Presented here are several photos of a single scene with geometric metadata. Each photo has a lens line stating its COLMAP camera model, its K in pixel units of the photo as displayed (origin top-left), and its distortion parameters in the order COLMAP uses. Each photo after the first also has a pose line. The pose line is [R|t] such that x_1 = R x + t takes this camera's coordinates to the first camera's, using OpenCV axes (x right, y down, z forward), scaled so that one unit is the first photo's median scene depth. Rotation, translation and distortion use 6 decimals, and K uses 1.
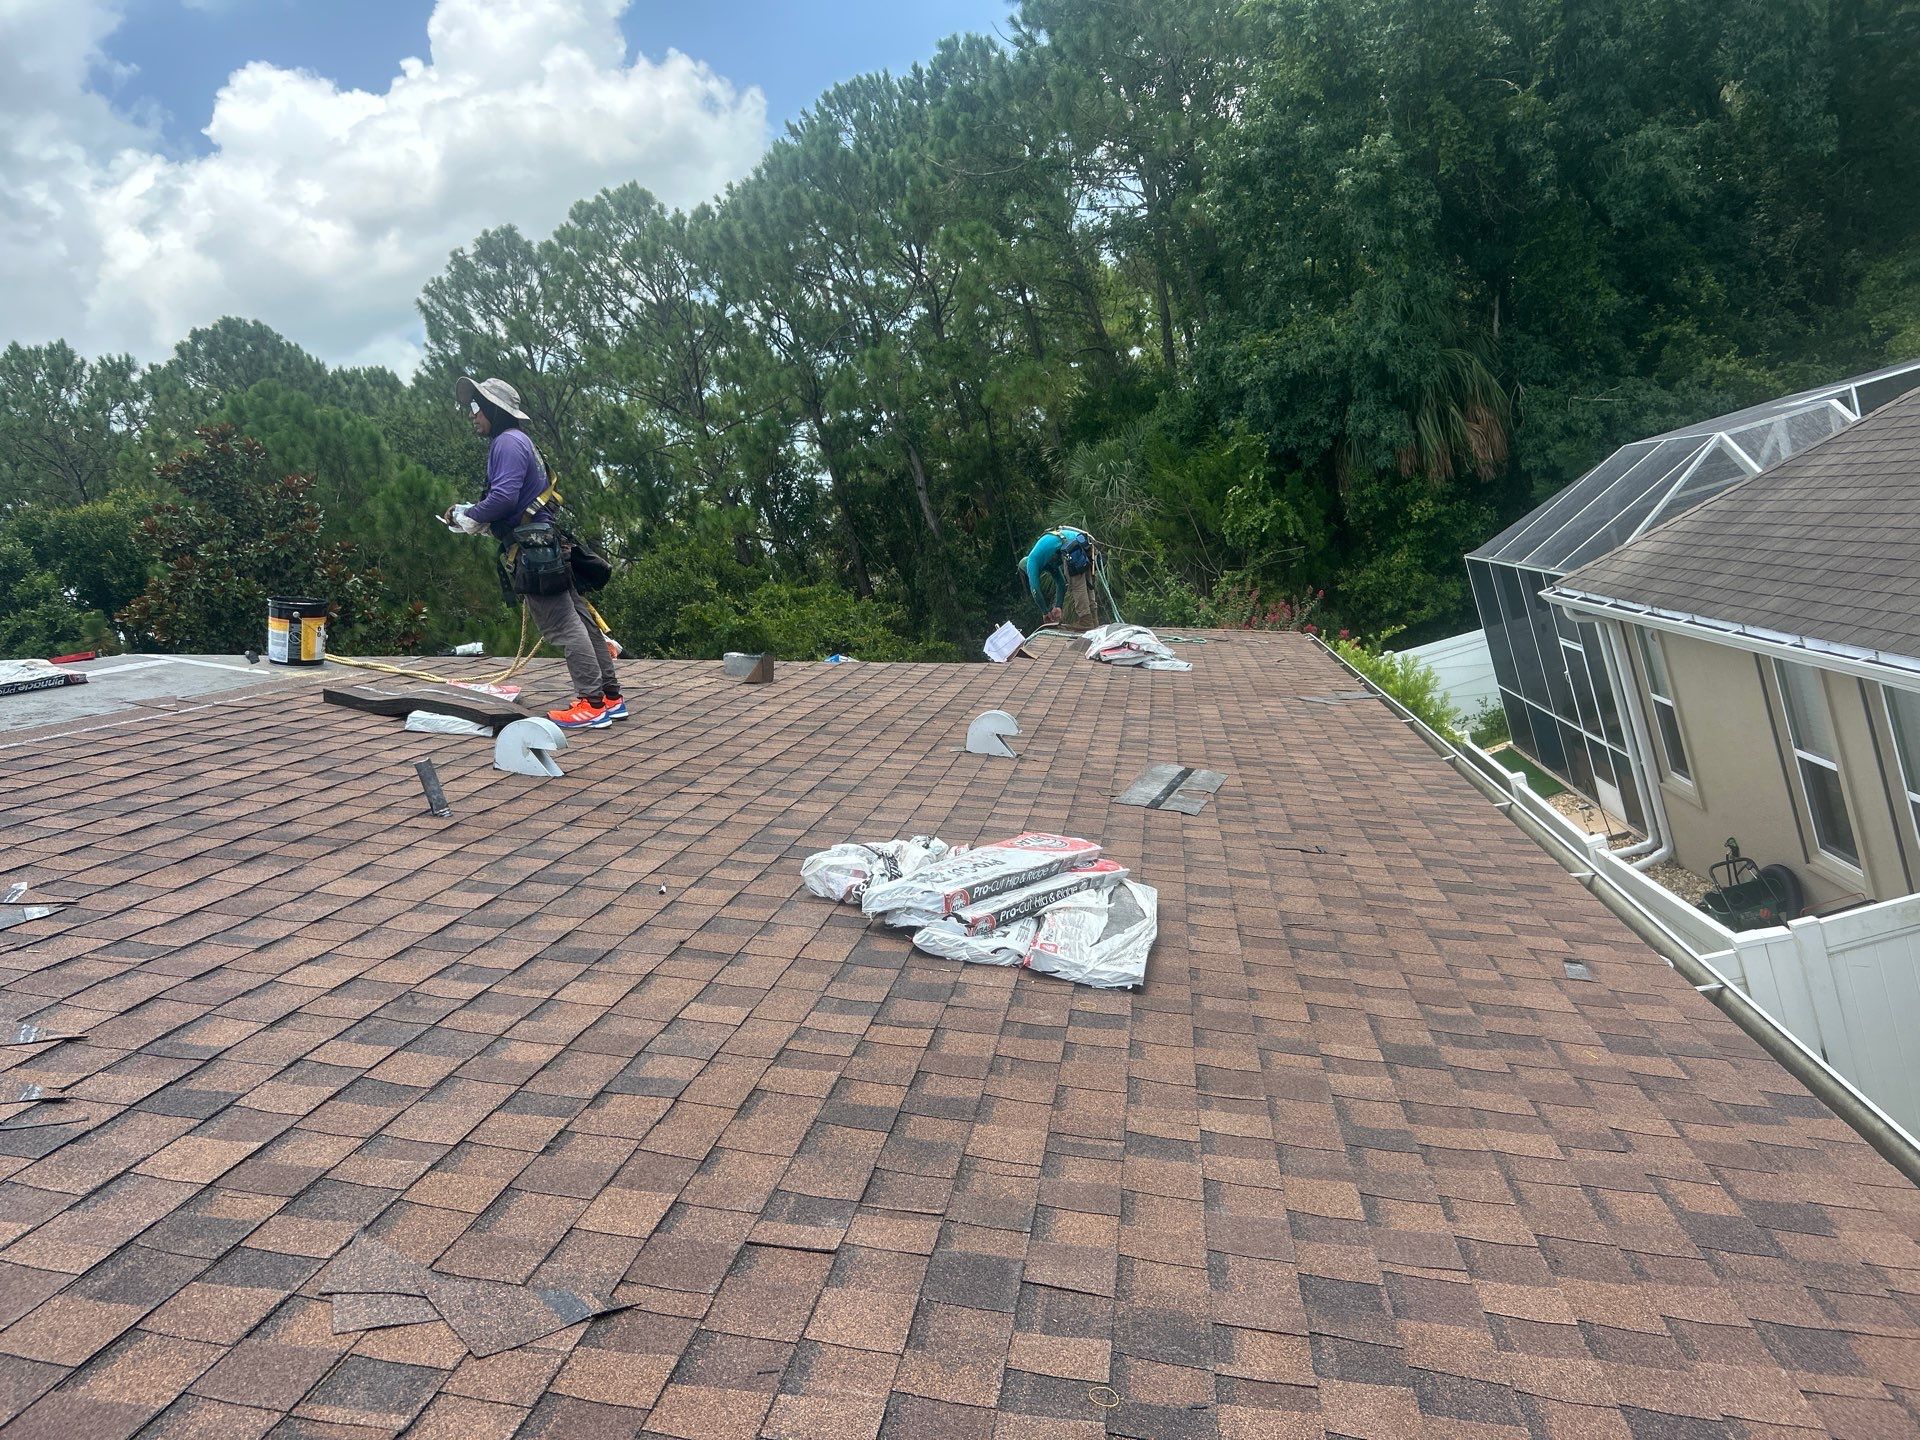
lens RADIAL K [[1462.6, 0, 960.0], [0, 1462.6, 720.0], [0, 0, 1]] dist [0.095800, -0.127398]
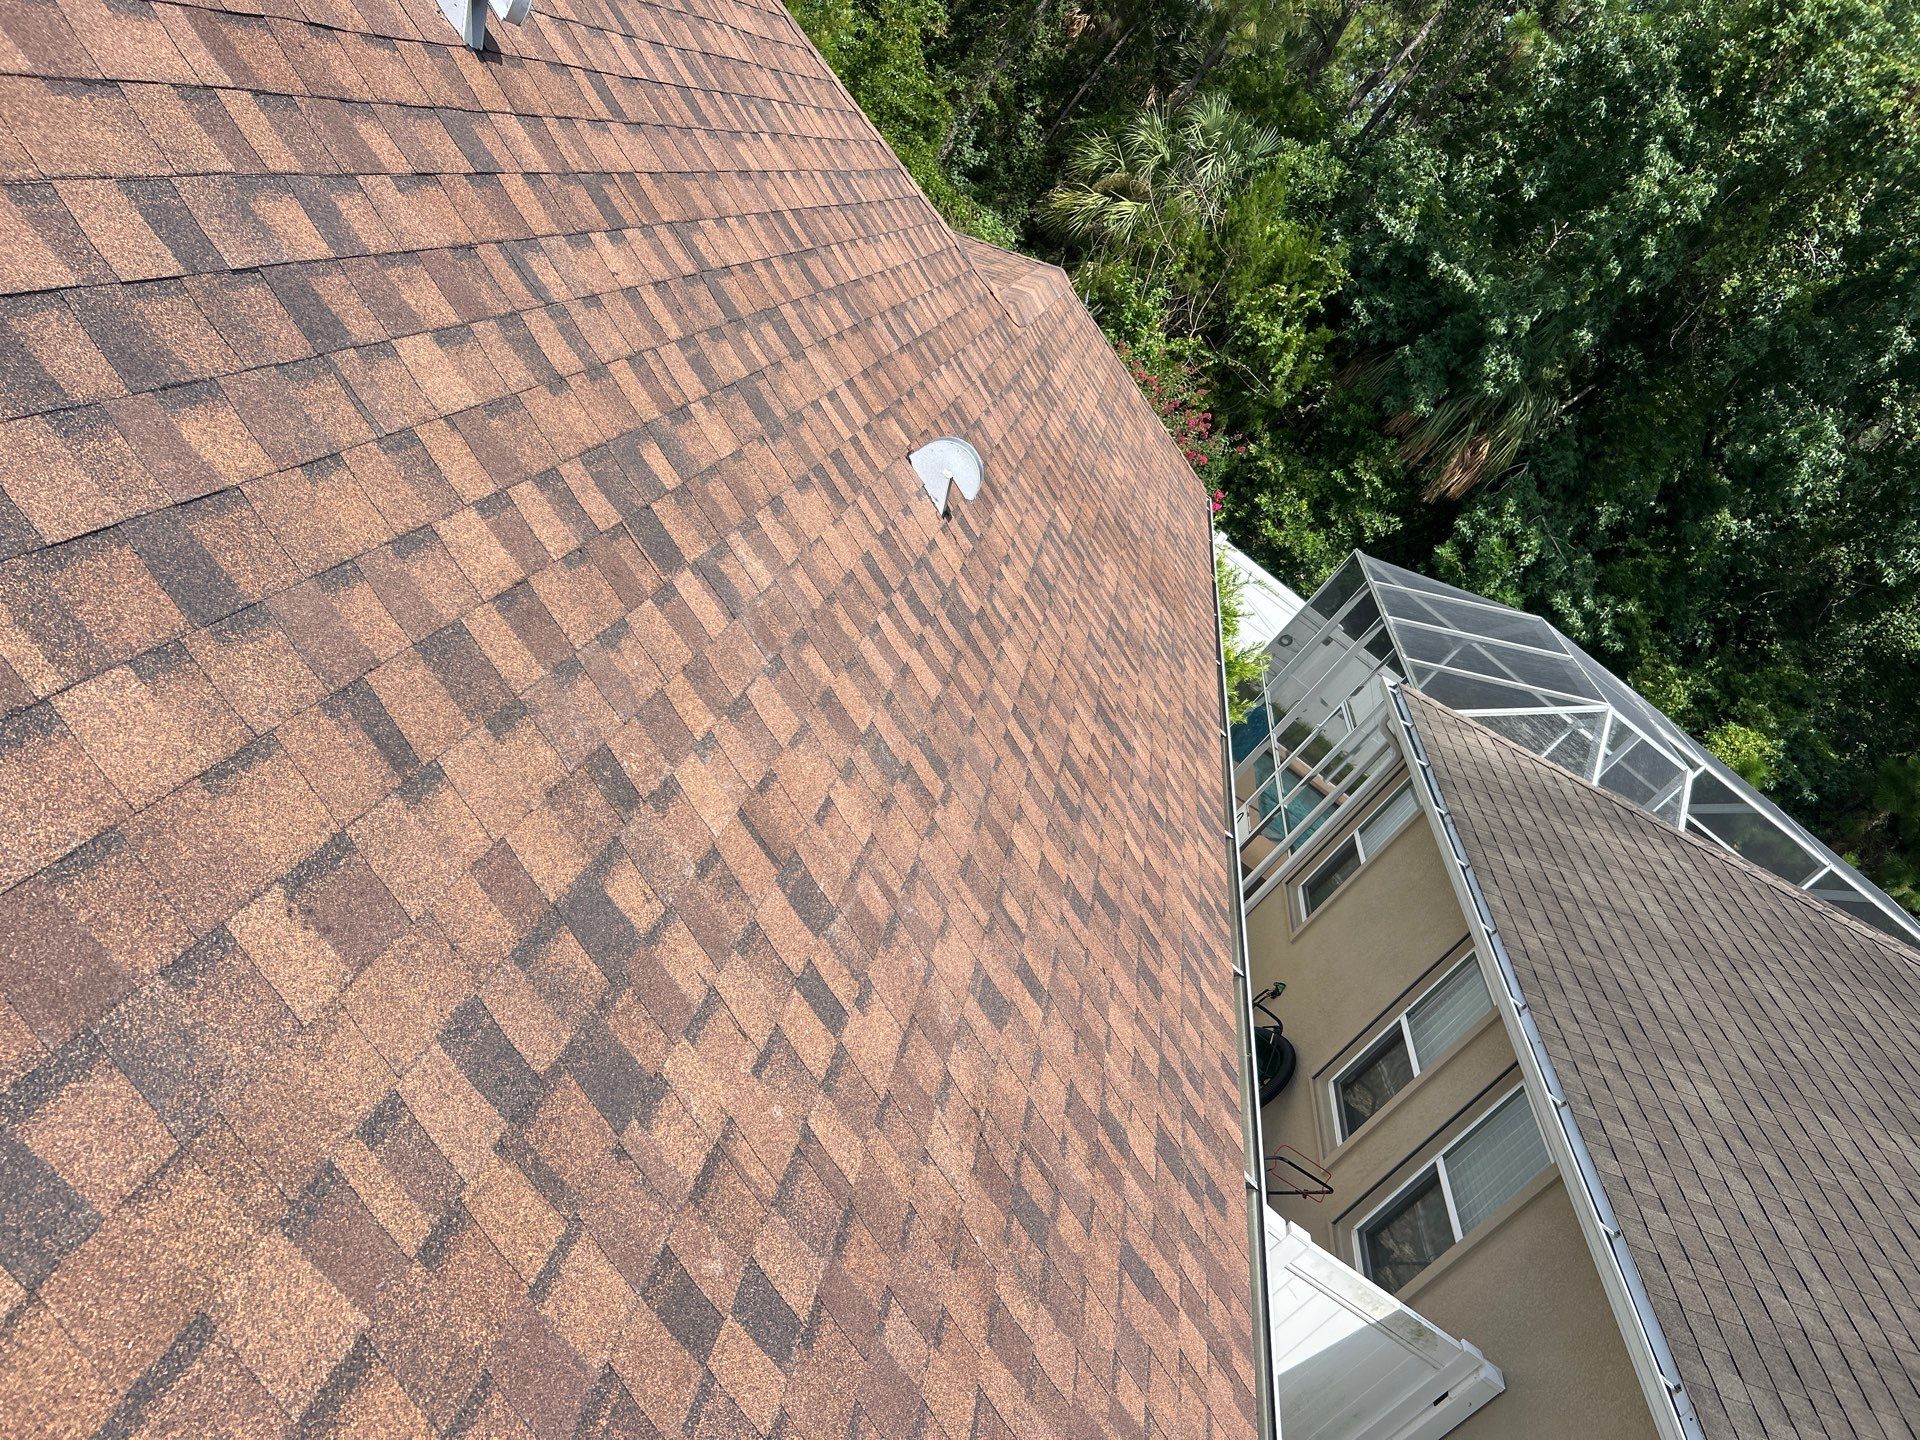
lens RADIAL K [[1439.2, 0, 960.0], [0, 1439.2, 720.0], [0, 0, 1]] dist [0.049343, -0.048433]
pose [[0.602714, 0.723271, 0.337067, -0.223390], [-0.796190, 0.573185, 0.193750, -0.111278], [-0.053067, -0.385145, 0.921329, 0.492204]]
